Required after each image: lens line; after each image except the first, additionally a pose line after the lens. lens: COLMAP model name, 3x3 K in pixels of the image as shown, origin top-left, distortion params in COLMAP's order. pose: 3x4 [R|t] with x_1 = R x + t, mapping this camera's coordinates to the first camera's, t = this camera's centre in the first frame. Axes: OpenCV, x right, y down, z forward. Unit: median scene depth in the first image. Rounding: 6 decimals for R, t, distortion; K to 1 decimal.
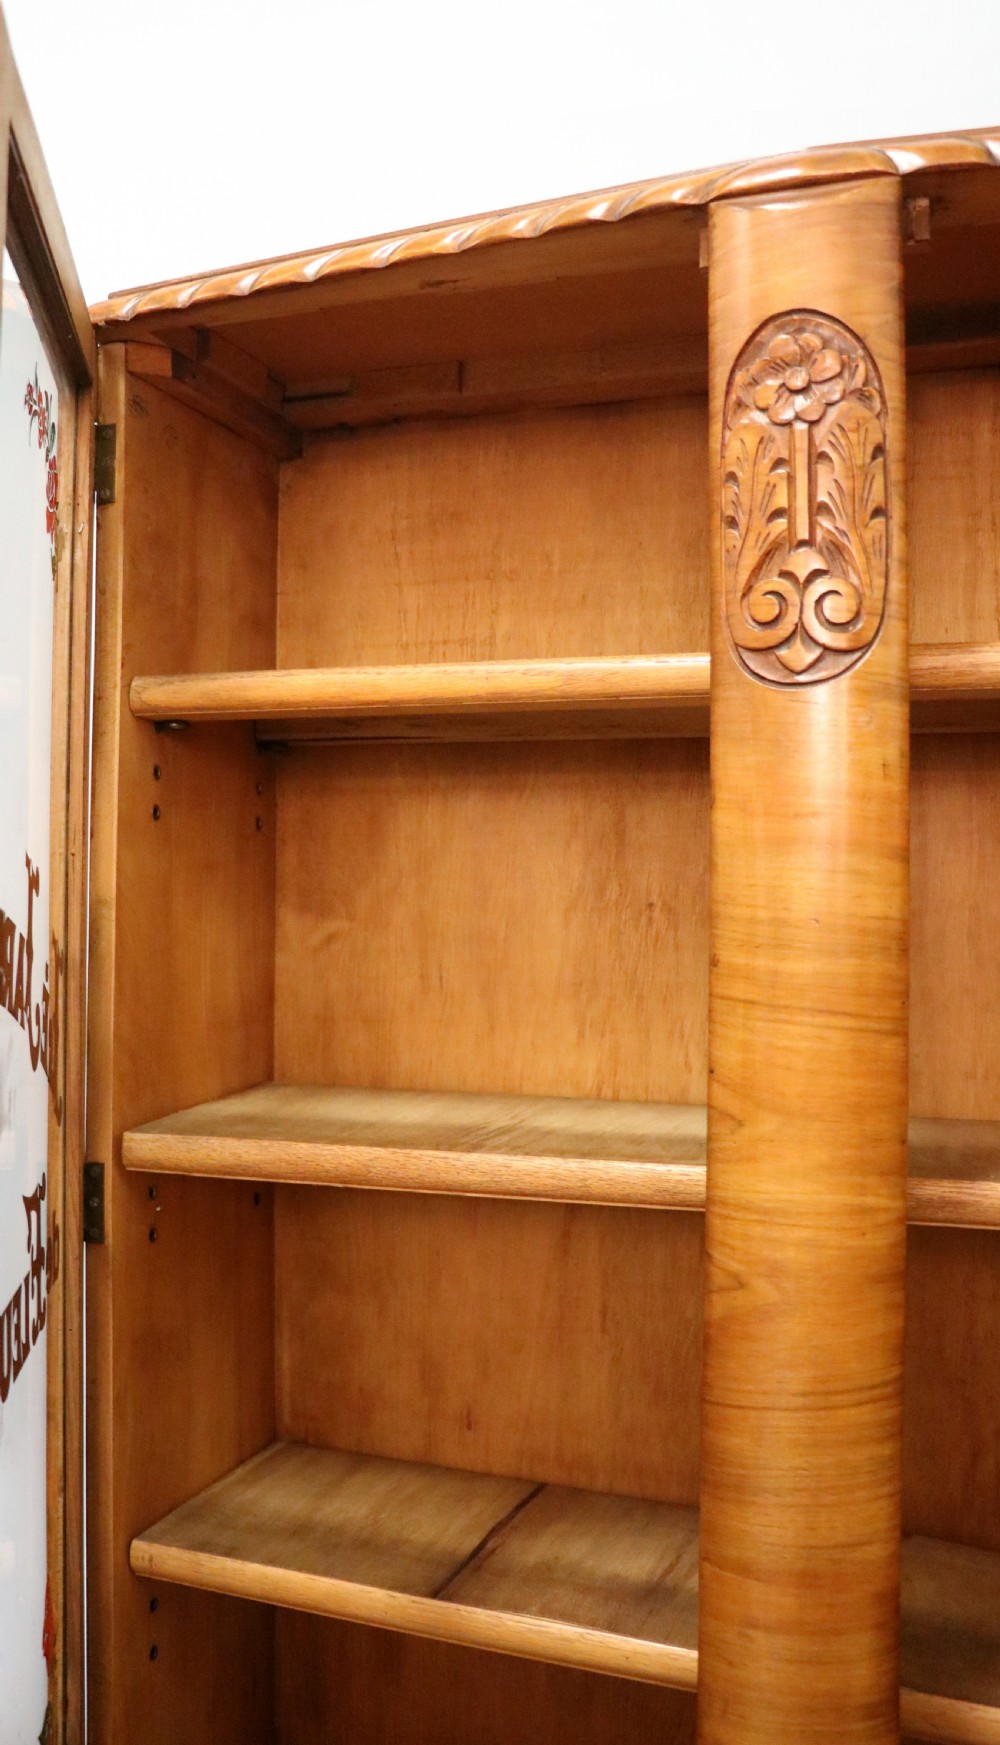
lens RADIAL K [[1615.0, 0, 393.3], [0, 1615.0, 862.4], [0, 0, 1]] dist [-0.158836, 0.200154]
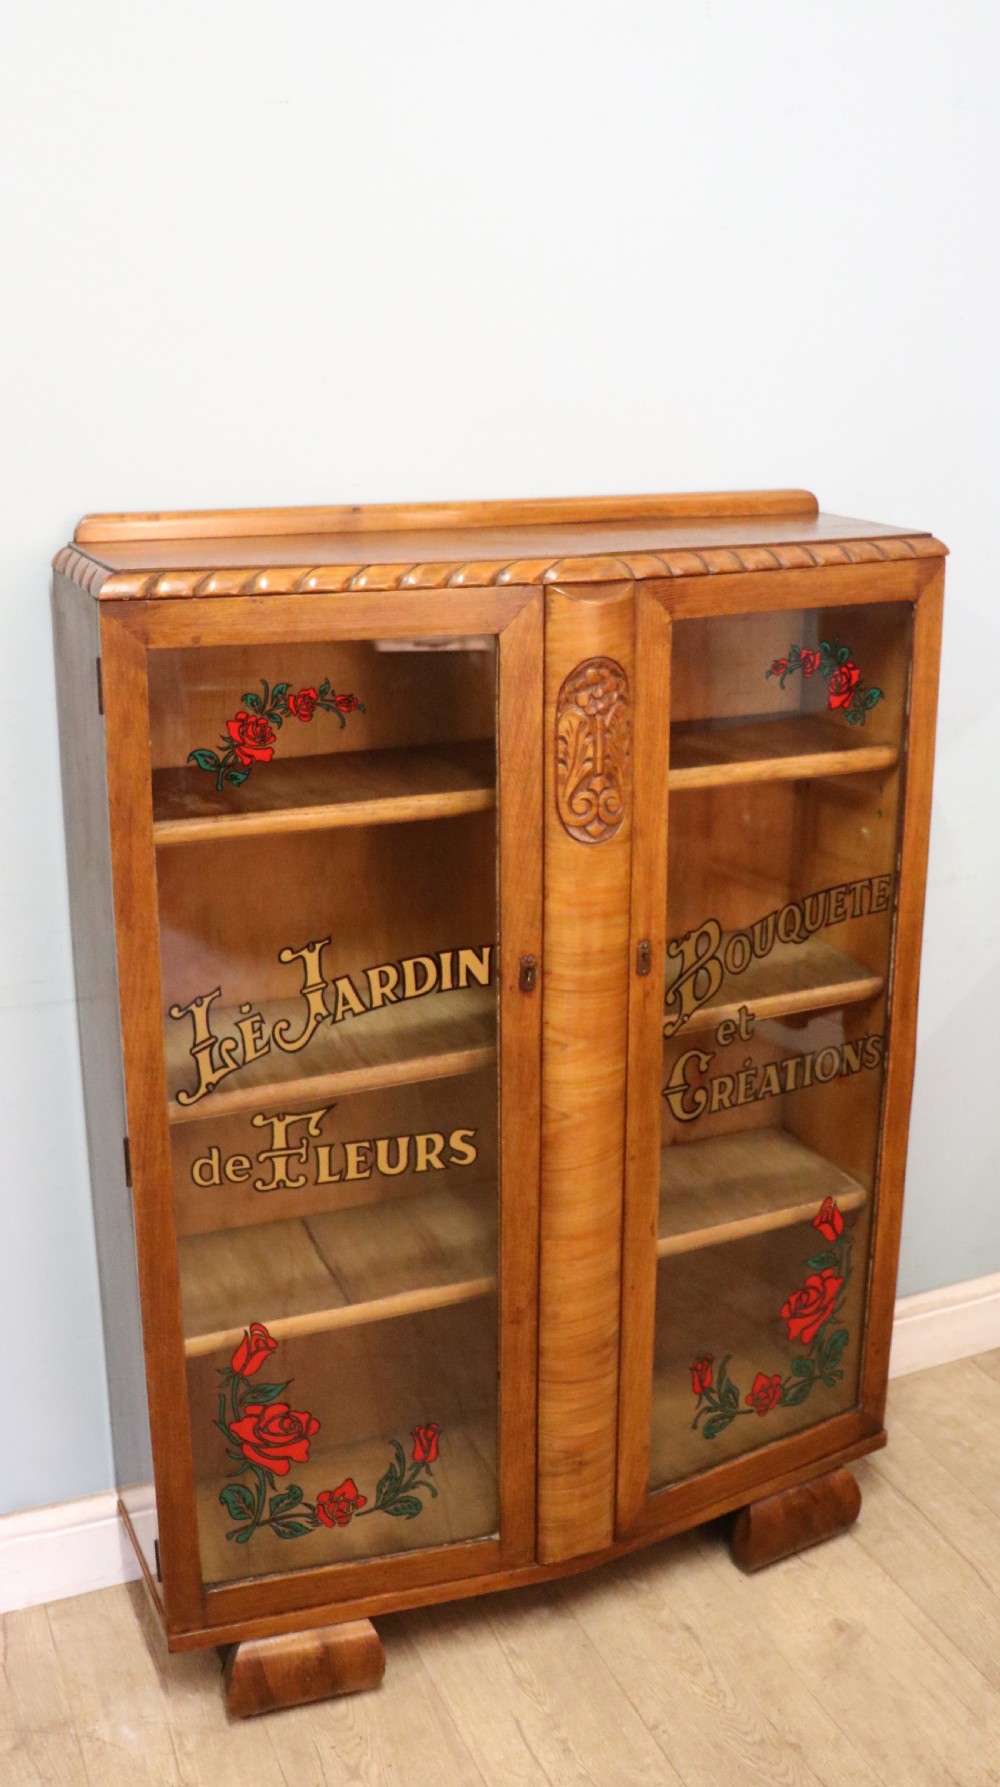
lens RADIAL K [[1763.7, 0, 546.6], [0, 1763.7, 734.6], [0, 0, 1]] dist [-0.197163, 0.149921]
pose [[0.678220, -0.167703, 0.715468, -1.378468], [-0.021167, 0.968749, 0.247137, -0.800909], [-0.734554, -0.182758, 0.653475, -0.402152]]
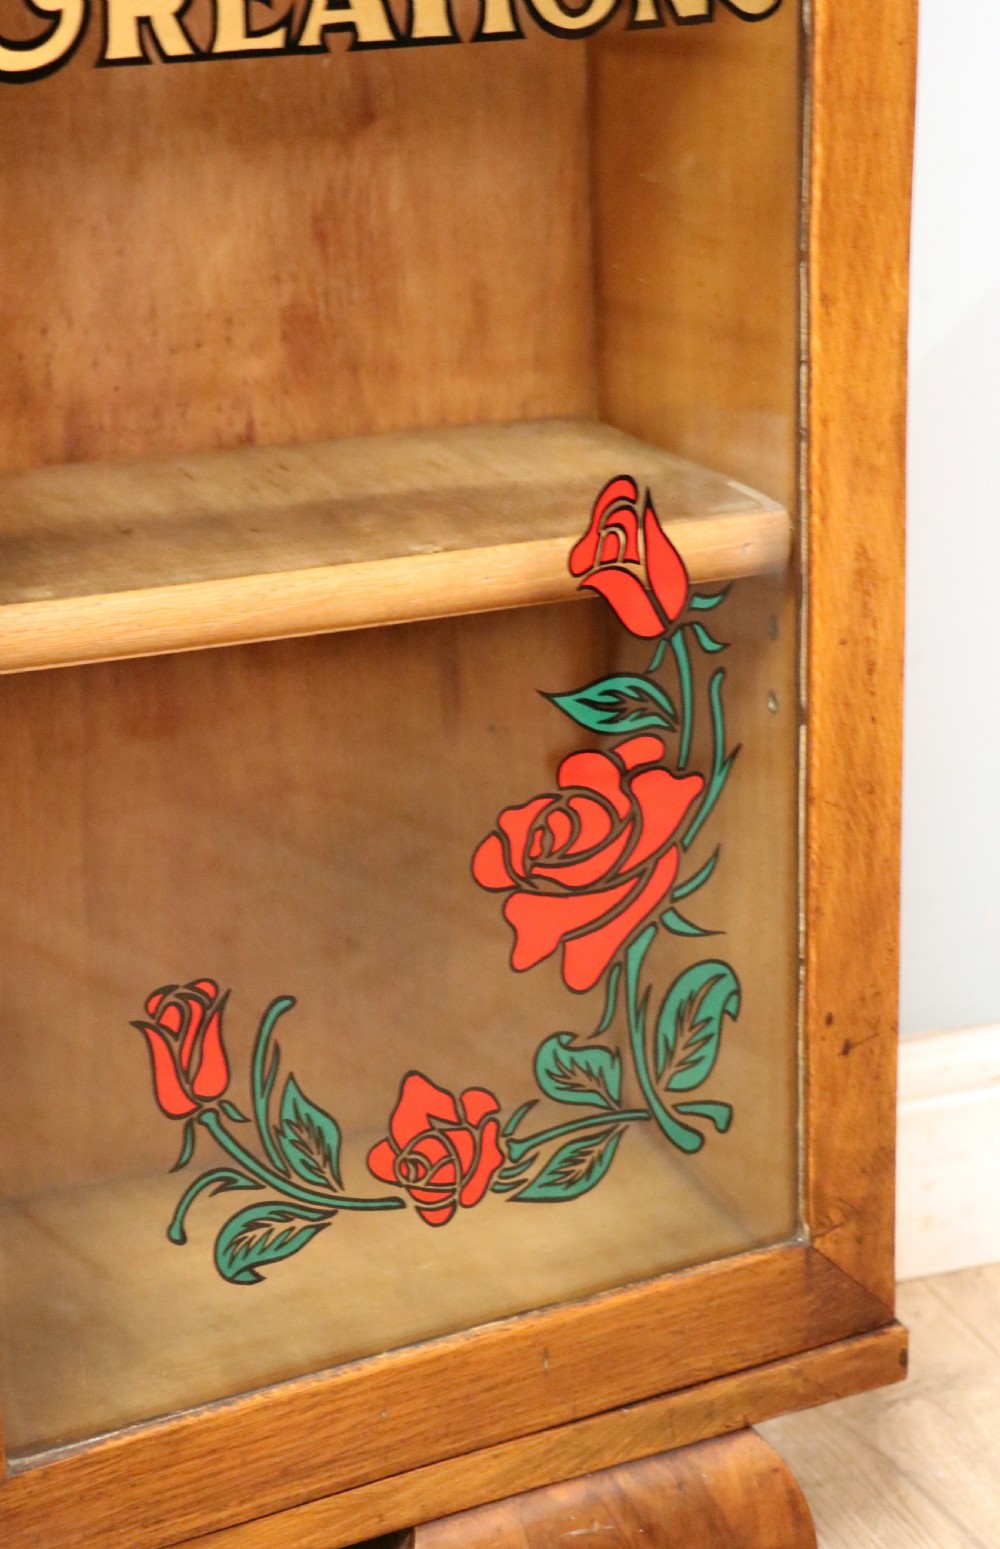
lens RADIAL K [[3080.9, 0, 472.6], [0, 3080.9, 772.8], [0, 0, 1]] dist [0.206982, -0.021215]
pose [[0.736344, -0.244727, 0.630797, -0.285242], [0.023637, 0.941031, 0.337495, 0.181148], [-0.676194, -0.233602, 0.698707, -0.095511]]
